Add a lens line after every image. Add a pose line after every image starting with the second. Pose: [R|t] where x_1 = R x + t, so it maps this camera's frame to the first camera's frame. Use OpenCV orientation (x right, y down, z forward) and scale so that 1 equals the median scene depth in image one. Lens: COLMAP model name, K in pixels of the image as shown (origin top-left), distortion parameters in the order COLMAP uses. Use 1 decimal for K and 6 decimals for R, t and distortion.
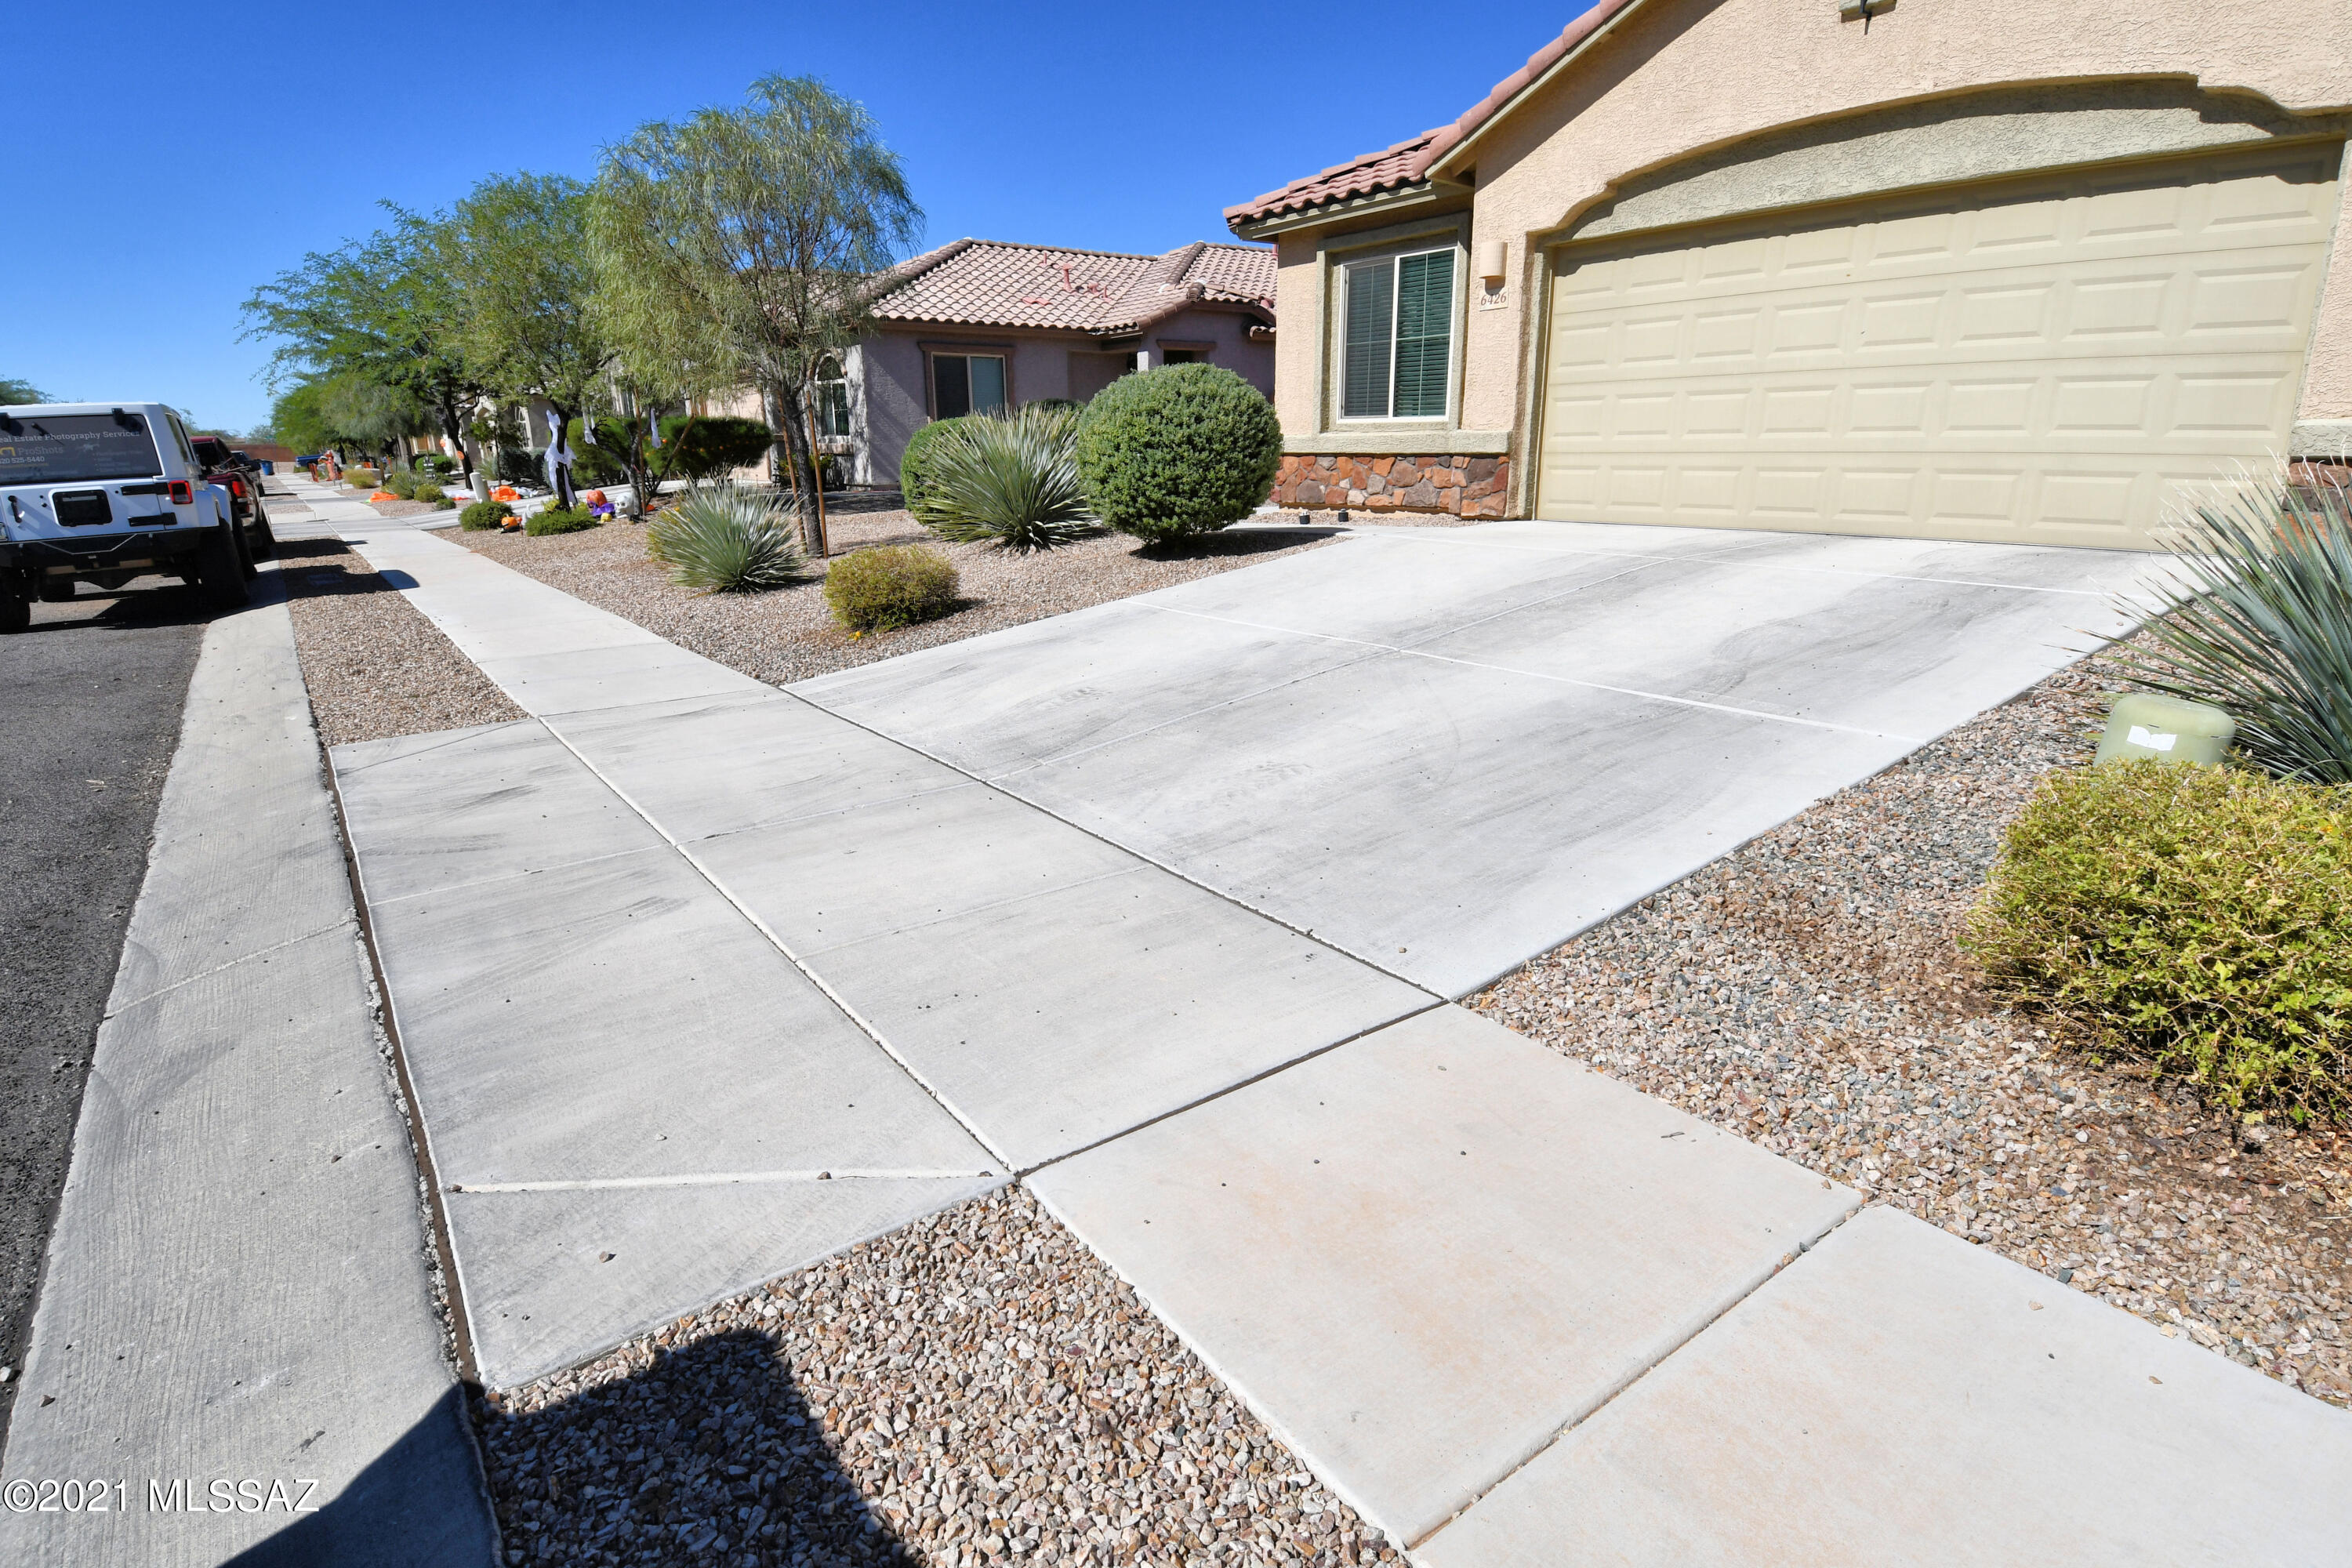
lens RADIAL K [[1229.6, 0, 1174.2], [0, 1229.6, 799.8], [0, 0, 1]] dist [0.044549, -0.047926]
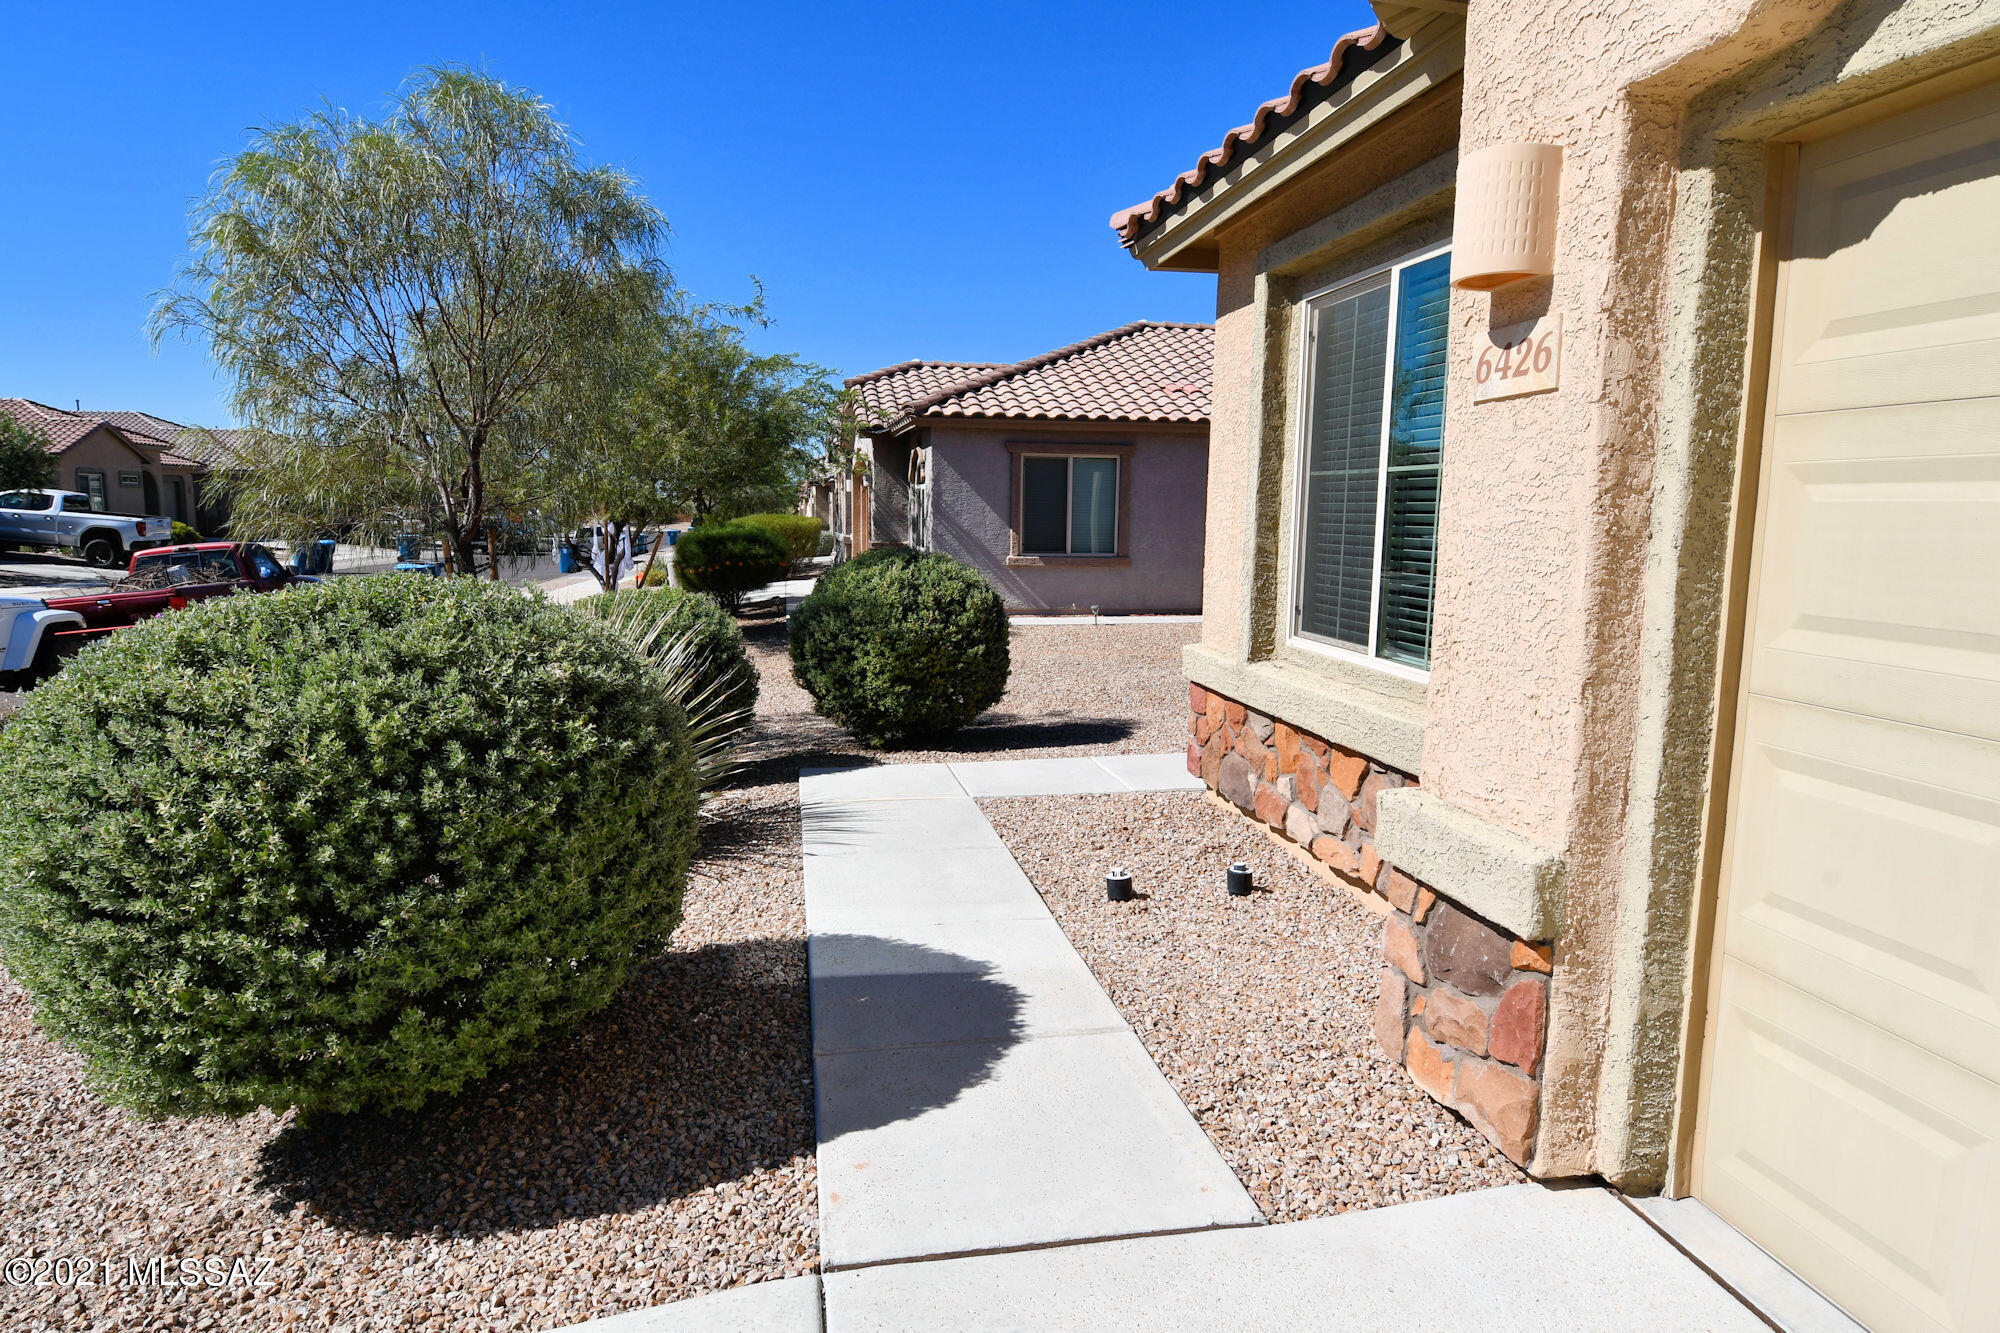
lens RADIAL K [[1156.9, 0, 1000.0], [0, 1156.9, 666.5], [0, 0, 1]] dist [0.055473, -0.058650]
pose [[0.903634, 0.077323, -0.421268, 0.267239], [-0.139128, 0.983223, -0.117965, -0.292861], [0.405079, 0.165207, 0.899232, 0.736556]]
